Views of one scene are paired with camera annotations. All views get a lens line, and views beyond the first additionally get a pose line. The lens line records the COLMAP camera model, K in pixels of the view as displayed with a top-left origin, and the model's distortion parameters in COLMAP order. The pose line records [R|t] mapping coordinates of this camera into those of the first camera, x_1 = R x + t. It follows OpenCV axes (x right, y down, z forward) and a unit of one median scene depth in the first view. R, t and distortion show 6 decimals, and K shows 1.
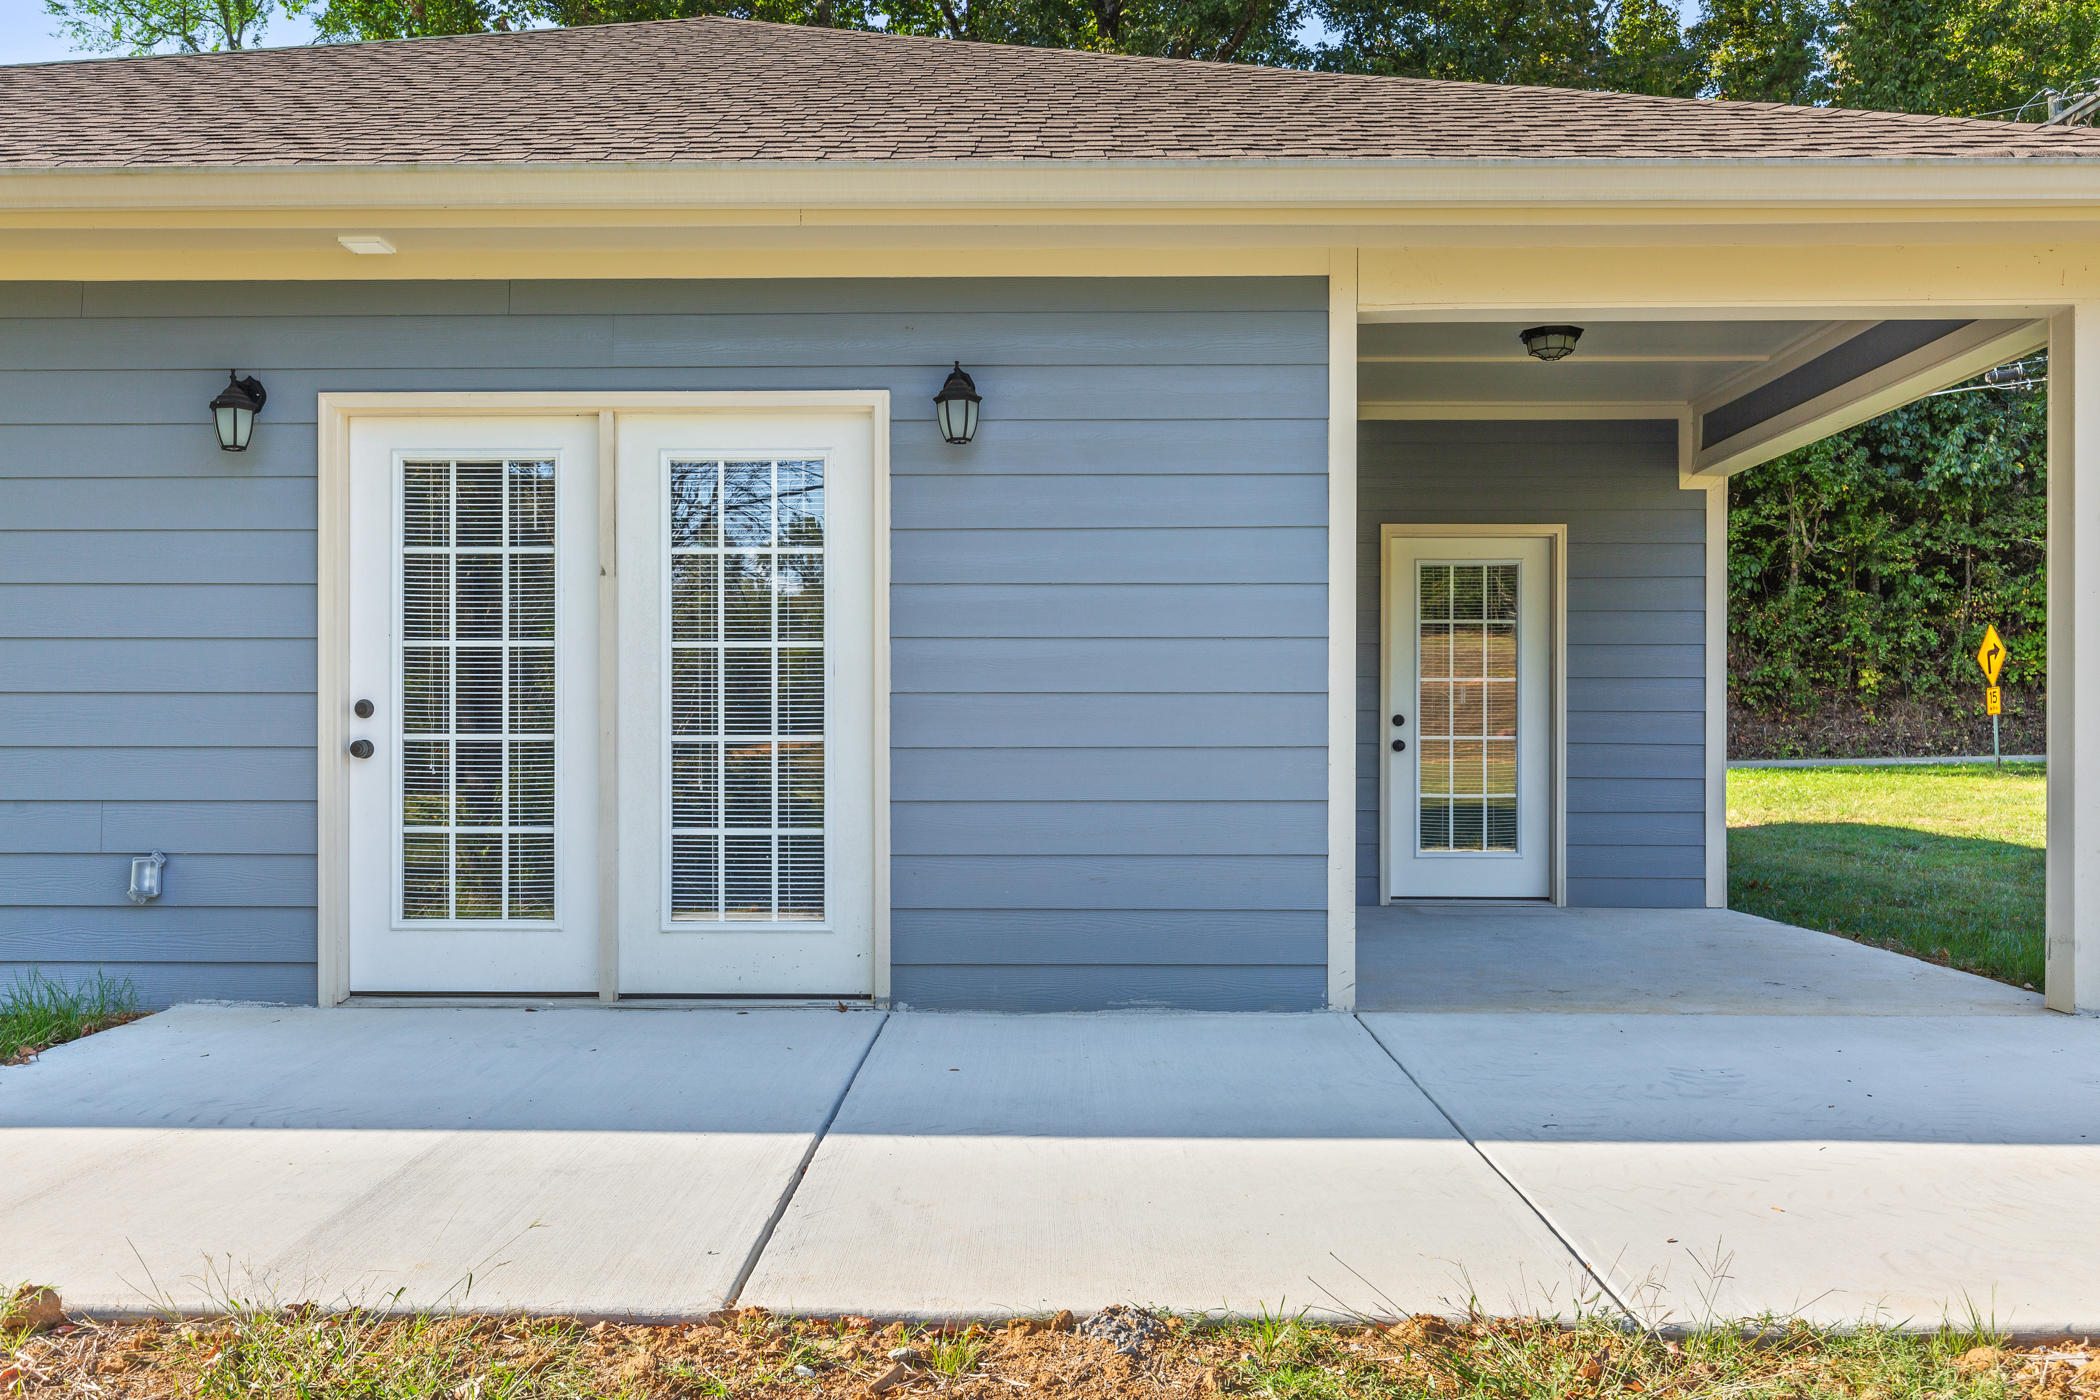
lens RADIAL K [[1759.0, 0, 1052.8], [0, 1759.0, 740.2], [0, 0, 1]] dist [-0.003786, -0.001169]
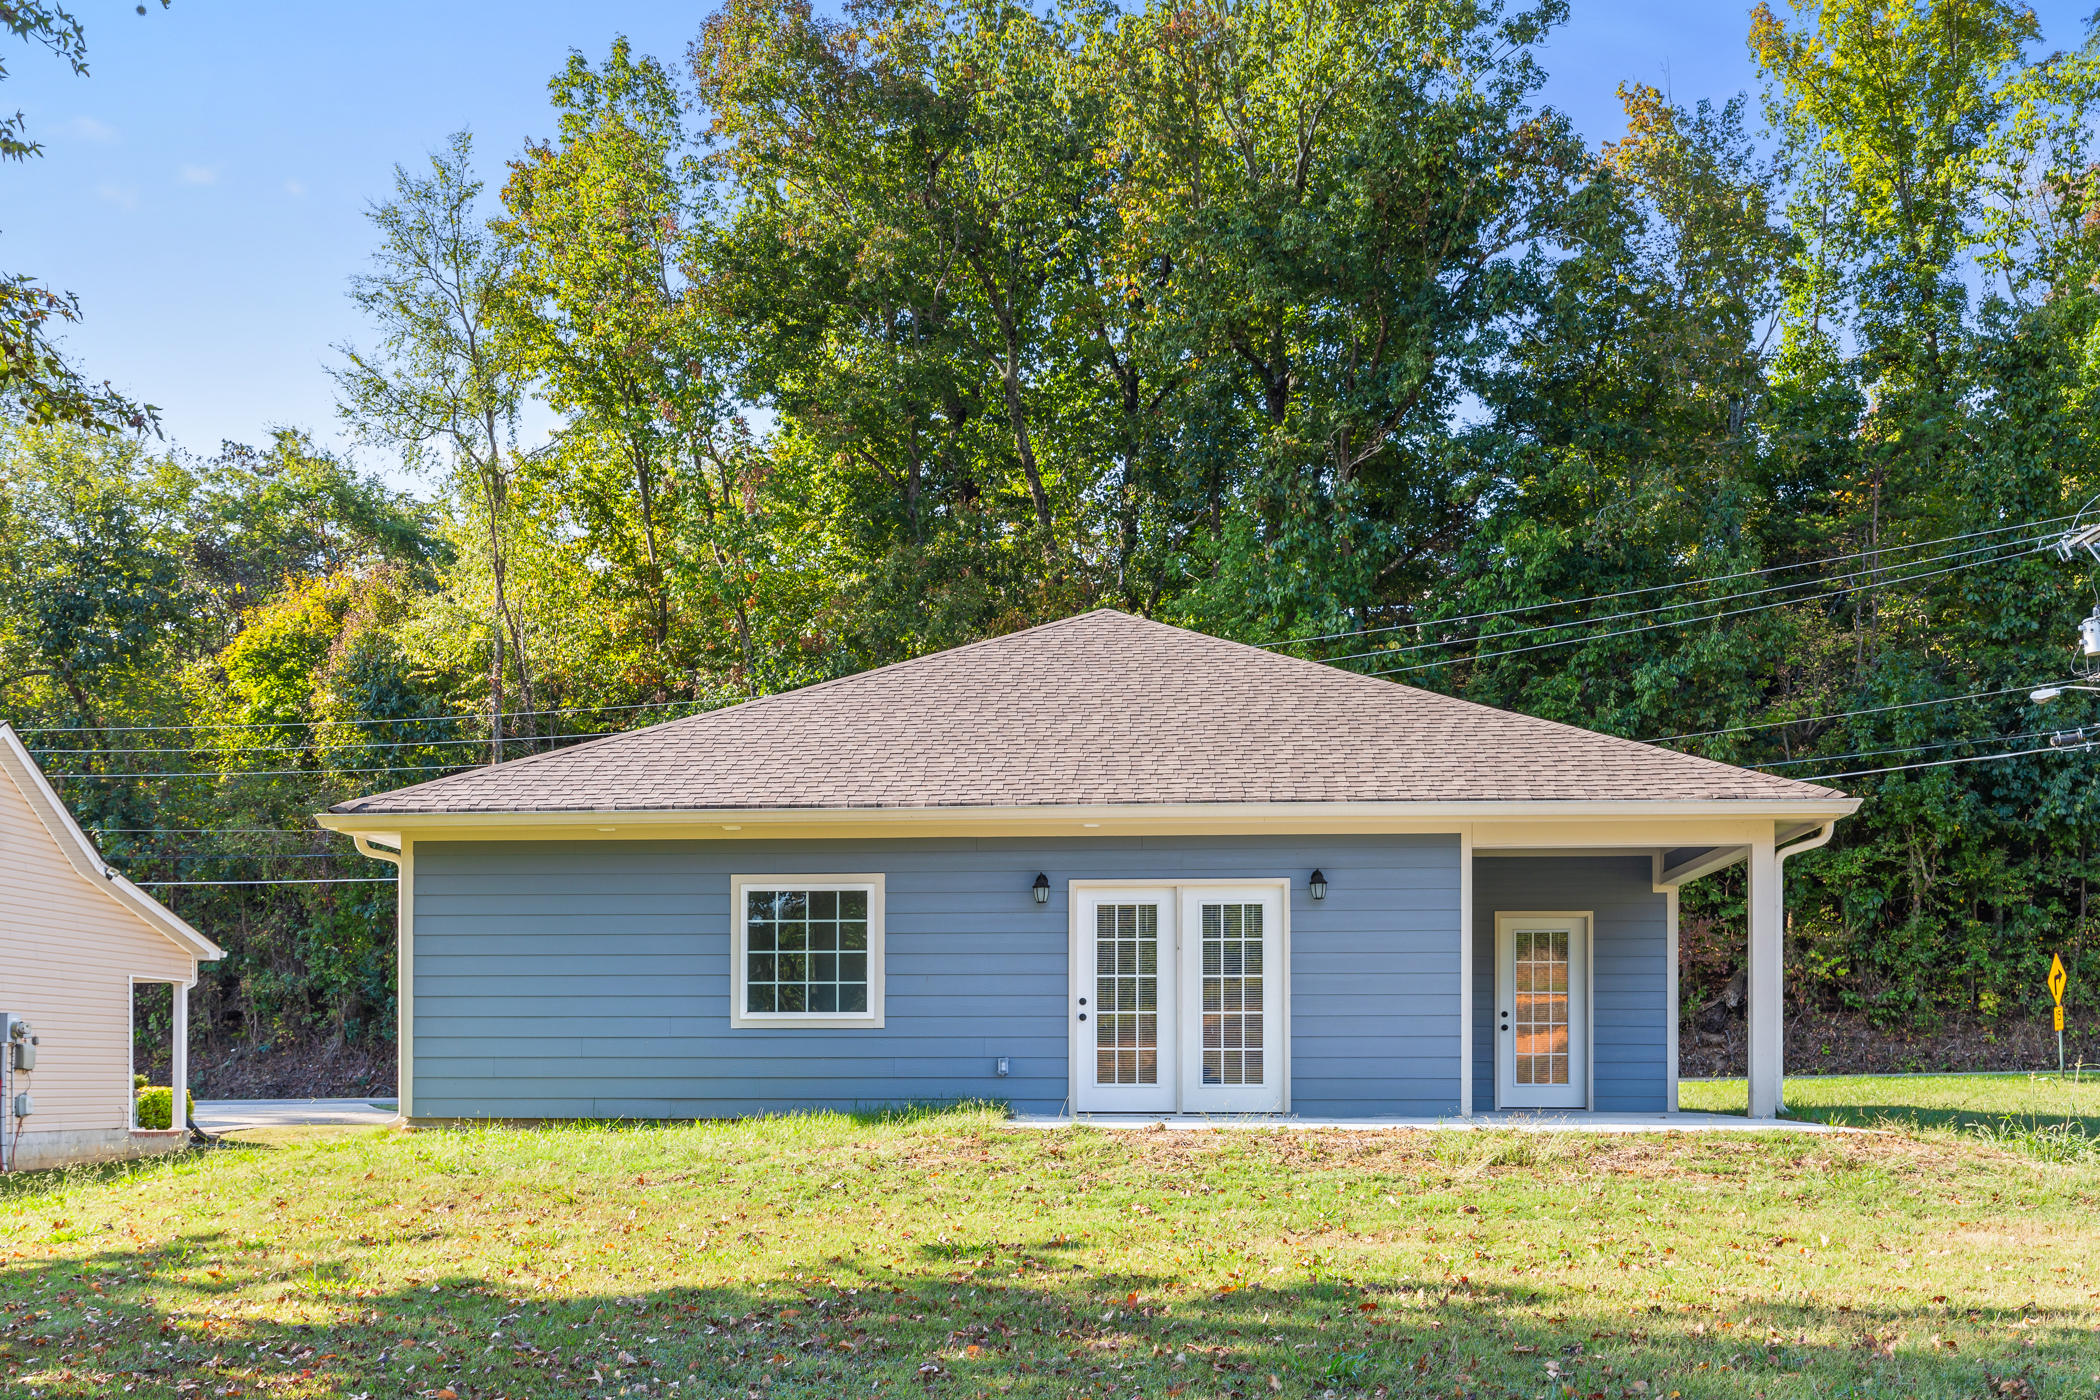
lens RADIAL K [[2055.6, 0, 1051.6], [0, 2055.6, 1035.9], [0, 0, 1]] dist [0.001131, 0.001707]
pose [[0.998345, -0.000893, -0.057495, -0.263530], [-0.000384, 0.999753, -0.022202, 0.098526], [0.057501, 0.022187, 0.998099, -1.991311]]
